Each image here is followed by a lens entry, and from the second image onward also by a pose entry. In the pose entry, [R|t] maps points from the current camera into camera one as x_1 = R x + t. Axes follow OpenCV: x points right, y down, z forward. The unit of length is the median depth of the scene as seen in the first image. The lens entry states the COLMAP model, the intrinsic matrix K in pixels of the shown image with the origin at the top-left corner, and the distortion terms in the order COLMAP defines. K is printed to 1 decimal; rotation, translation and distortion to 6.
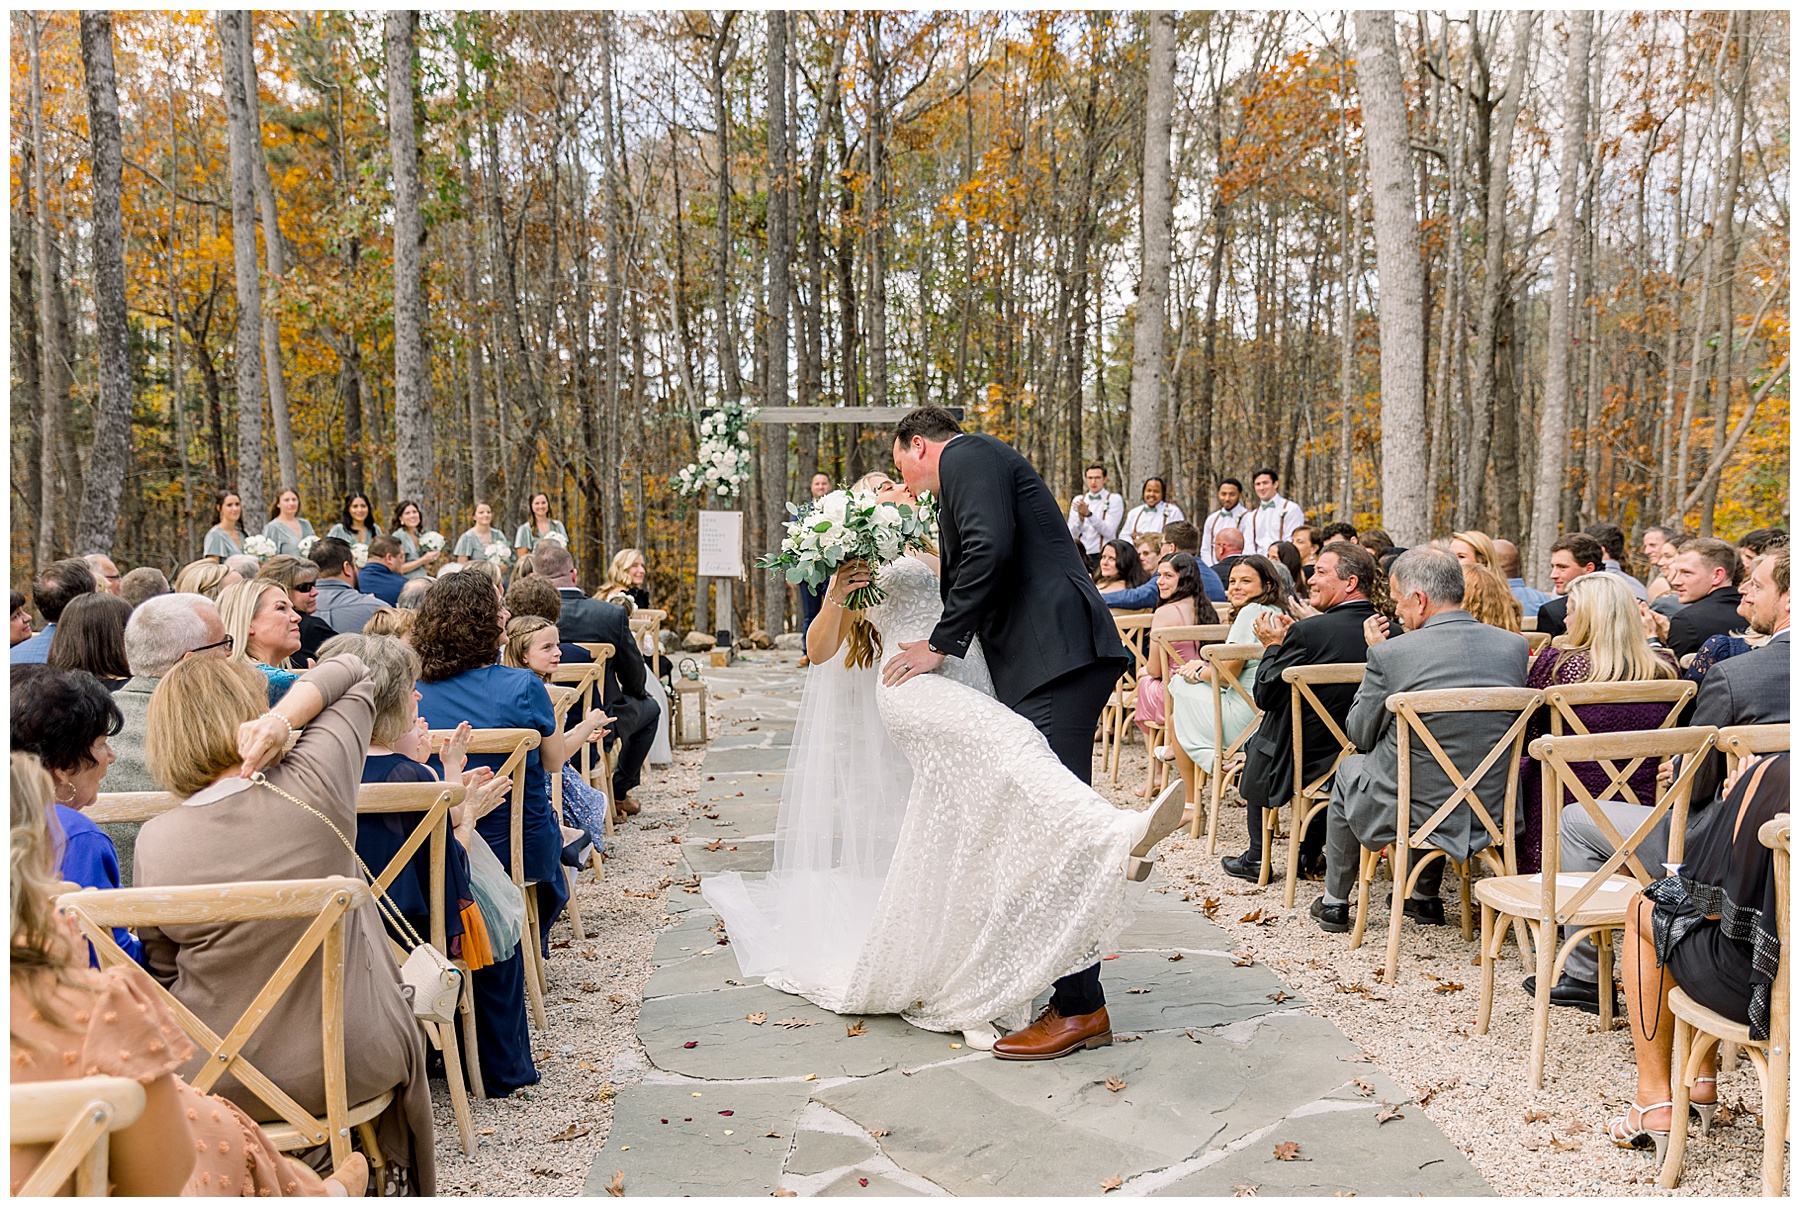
lens RADIAL K [[2191.2, 0, 900.0], [0, 2191.2, 603.5], [0, 0, 1]] dist [0.110232, 0.000826]
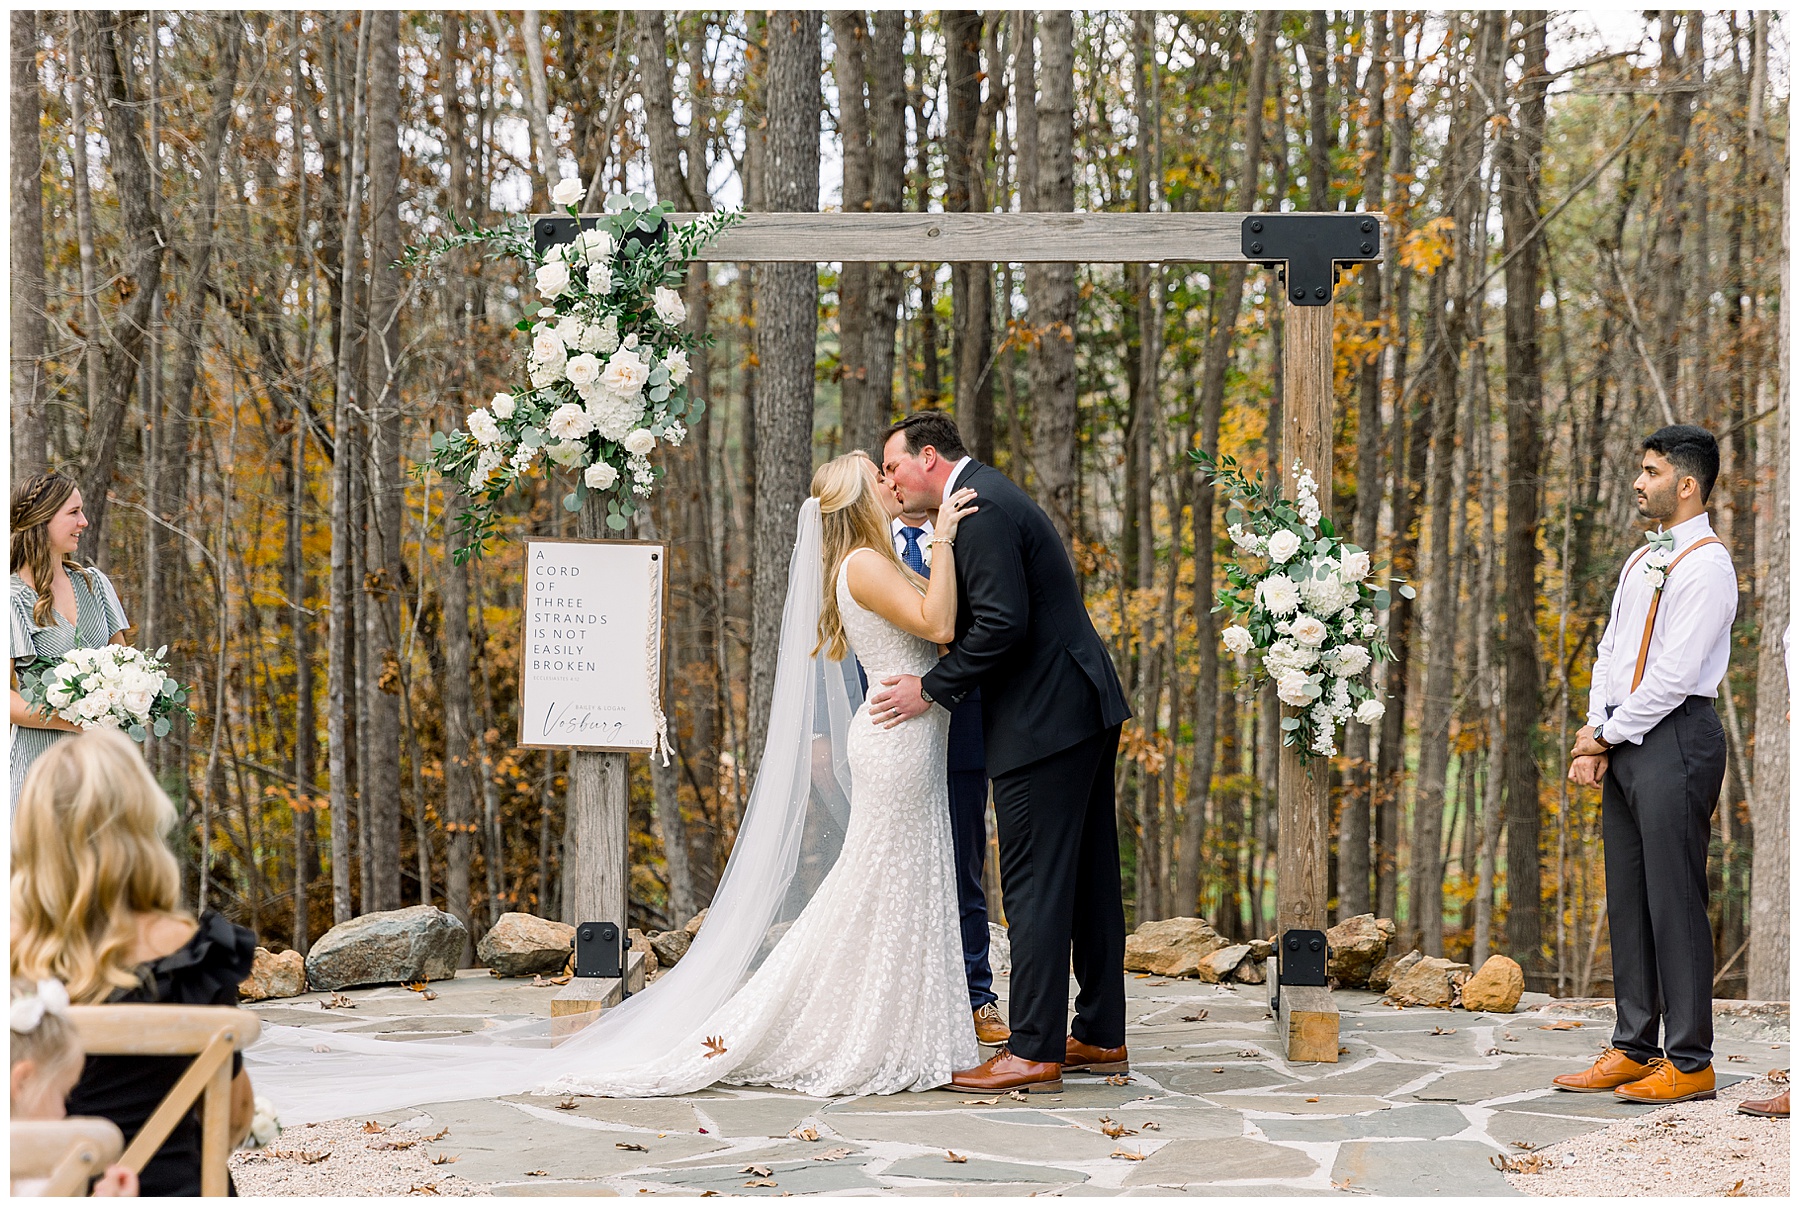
lens RADIAL K [[3620.5, 0, 911.1], [0, 3620.5, 575.4], [0, 0, 1]] dist [0.034838, 0.115920]
pose [[0.999627, 0.008492, -0.025973, -0.019876], [-0.009085, 0.999699, -0.022775, -0.022271], [0.025772, 0.023003, 0.999403, 0.414885]]
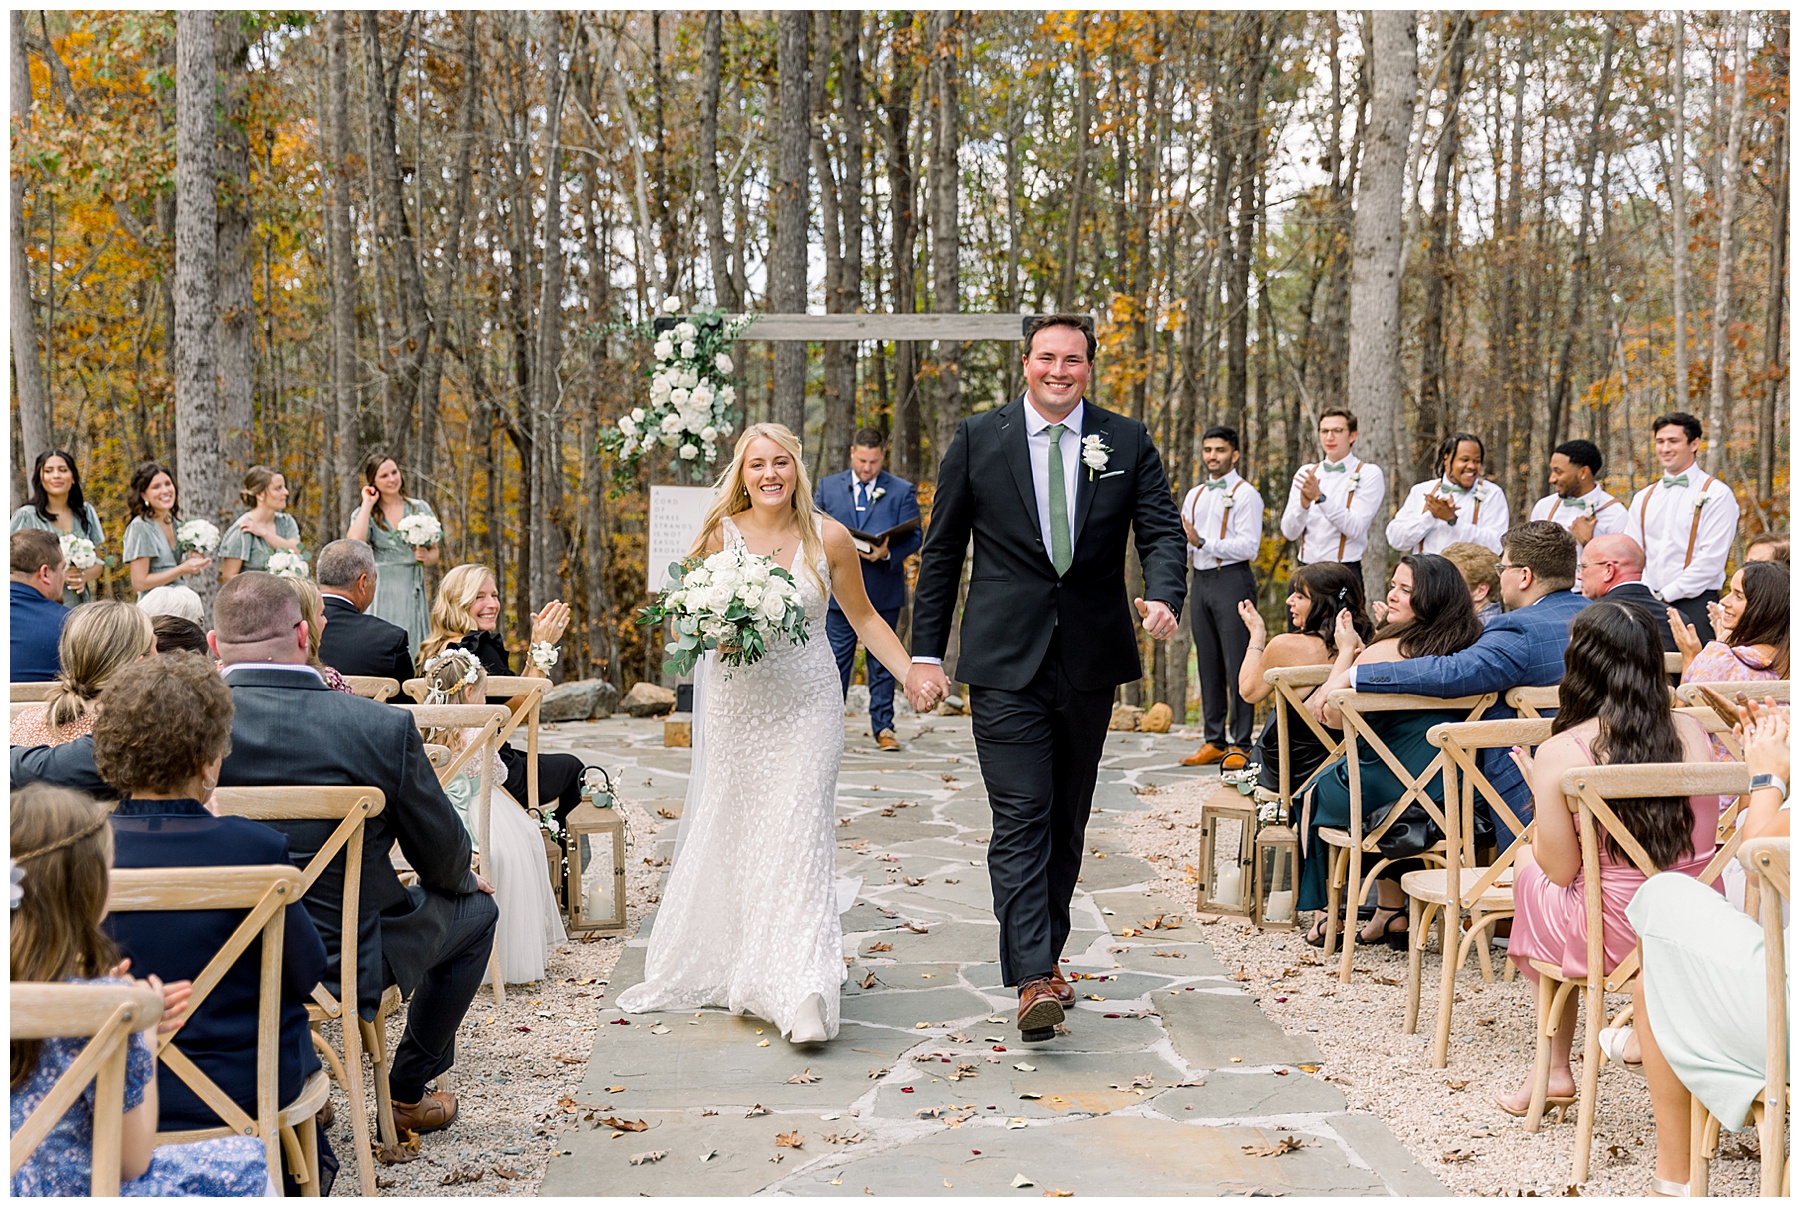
lens RADIAL K [[2630.1, 0, 859.7], [0, 2630.1, 578.3], [0, 0, 1]] dist [0.075330, 0.015281]
pose [[0.999200, 0.009068, -0.038956, -0.004896], [-0.009198, 0.999953, -0.003153, -0.012902], [0.038926, 0.003509, 0.999236, 0.240360]]
